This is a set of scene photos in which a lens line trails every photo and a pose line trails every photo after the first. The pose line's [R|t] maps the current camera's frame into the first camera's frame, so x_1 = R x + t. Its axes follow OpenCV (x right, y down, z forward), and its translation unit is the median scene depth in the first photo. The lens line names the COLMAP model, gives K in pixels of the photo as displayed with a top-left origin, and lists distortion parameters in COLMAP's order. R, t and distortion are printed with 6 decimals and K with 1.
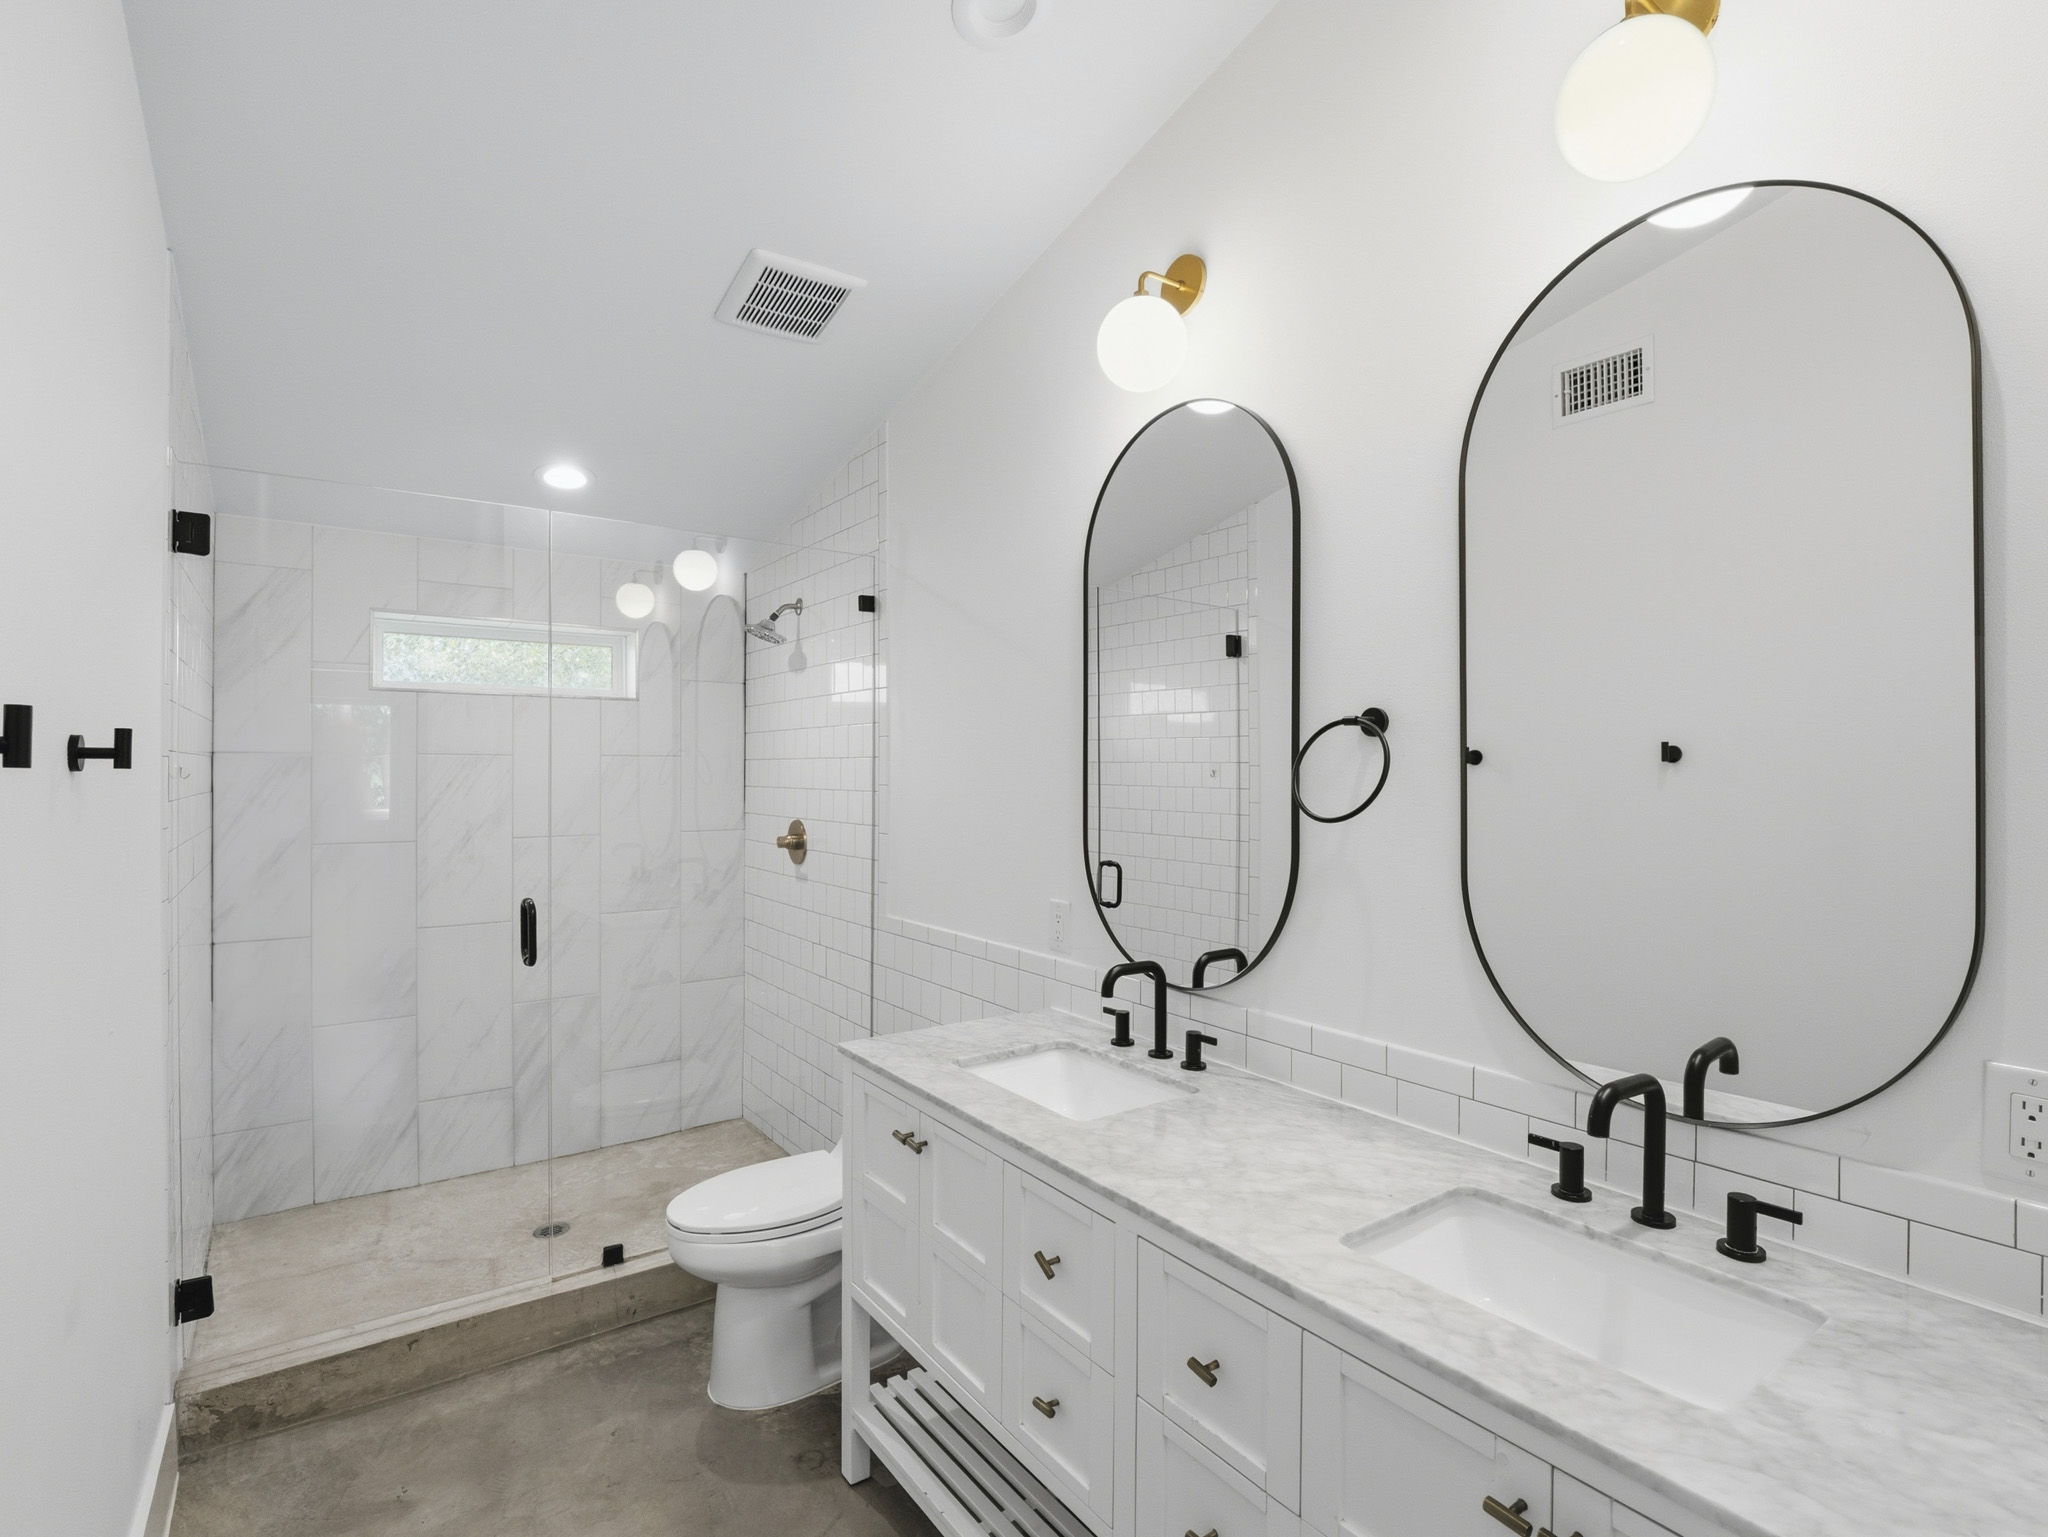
lens RADIAL K [[1000.5, 0, 1029.8], [0, 1000.5, 763.0], [0, 0, 1]] dist [-0.003130, -0.001923]
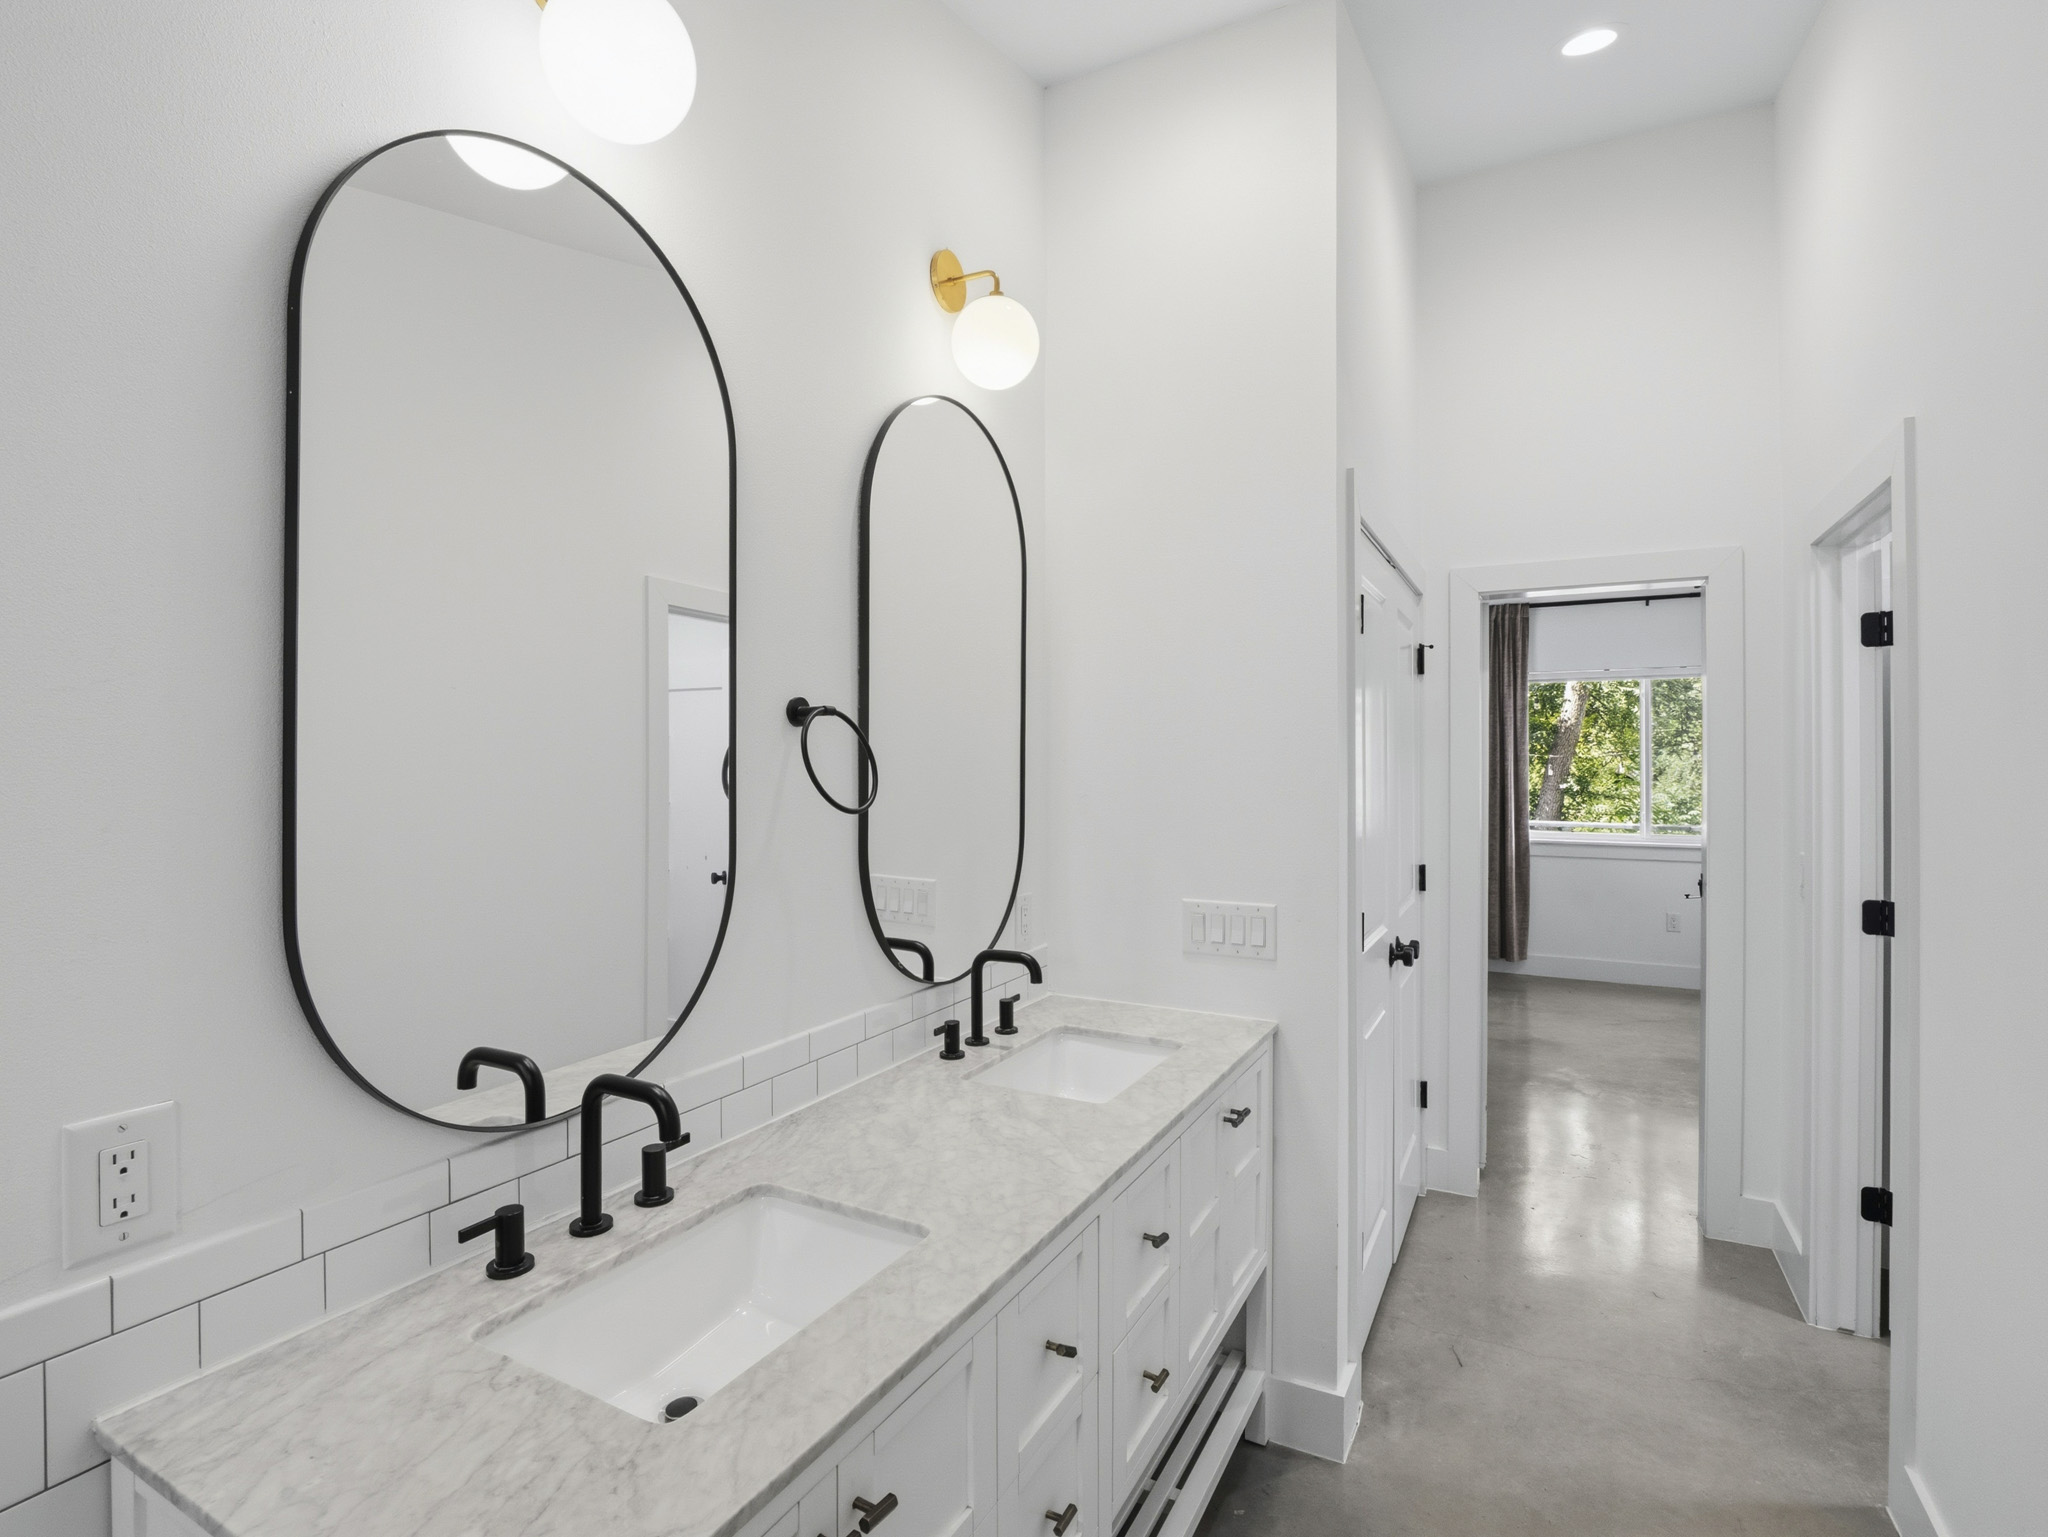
lens RADIAL K [[1000.5, 0, 1011.4], [0, 1000.5, 765.4], [0, 0, 1]] dist [-0.003130, -0.001923]
pose [[-0.422279, 0.000653, 0.906466, -0.660067], [0.003741, 0.999992, 0.001022, 0.016298], [-0.906458, 0.003822, -0.422278, 1.288936]]
